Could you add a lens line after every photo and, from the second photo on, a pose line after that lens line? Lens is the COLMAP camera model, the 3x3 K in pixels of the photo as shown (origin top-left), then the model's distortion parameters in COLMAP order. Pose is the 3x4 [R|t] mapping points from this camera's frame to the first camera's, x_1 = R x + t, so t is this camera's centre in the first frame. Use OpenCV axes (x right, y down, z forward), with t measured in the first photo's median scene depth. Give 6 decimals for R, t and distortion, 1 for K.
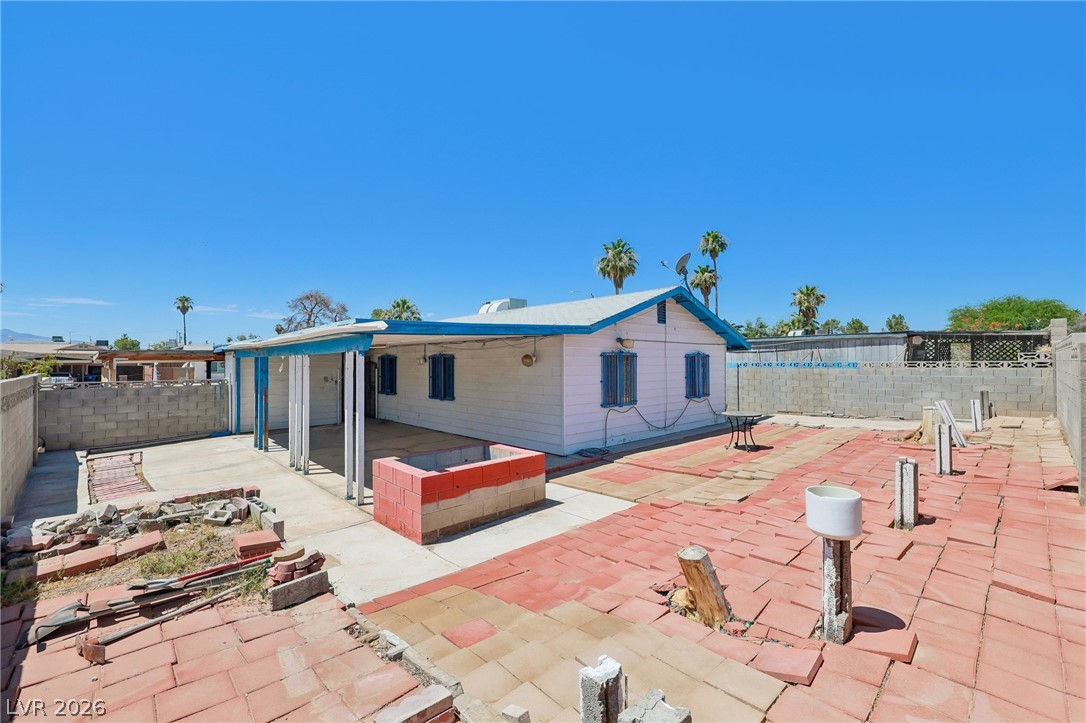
lens RADIAL K [[464.8, 0, 544.1], [0, 464.8, 361.0], [0, 0, 1]] dist [0.000233, 0.000307]
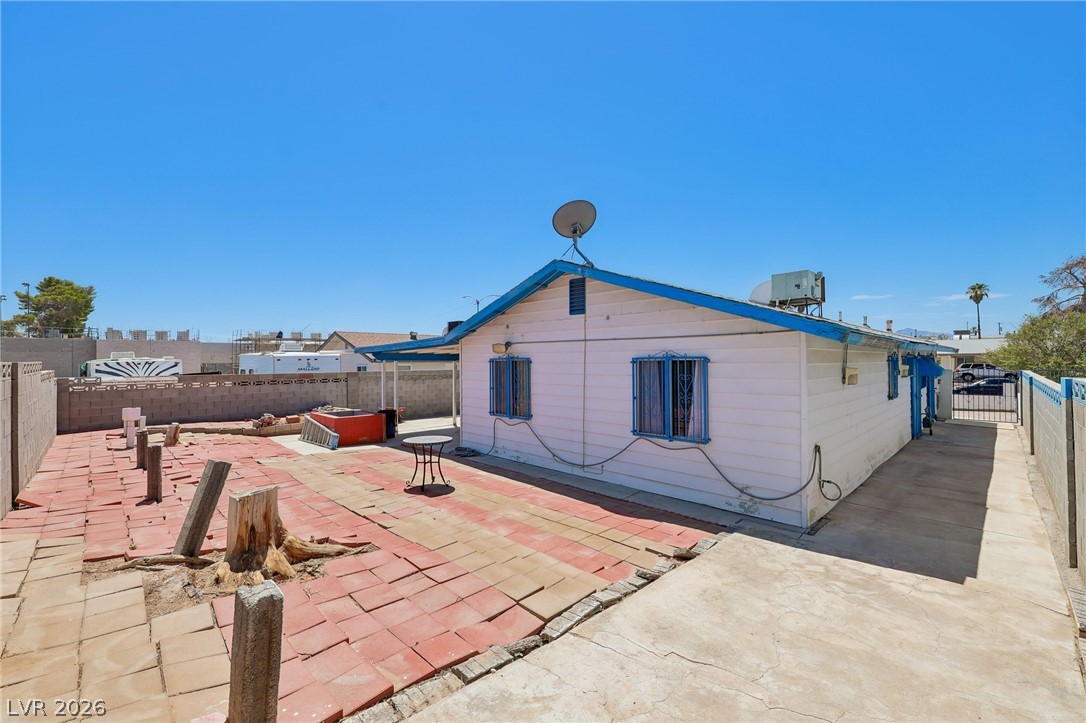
lens RADIAL K [[462.5, 0, 543.0], [0, 462.5, 361.5], [0, 0, 1]] dist [0.000634, 0.000323]
pose [[0.008874, 0.009229, -0.999918, 0.937479], [0.008783, 0.999918, 0.009307, -0.017115], [0.999922, -0.008864, 0.008792, 0.937285]]
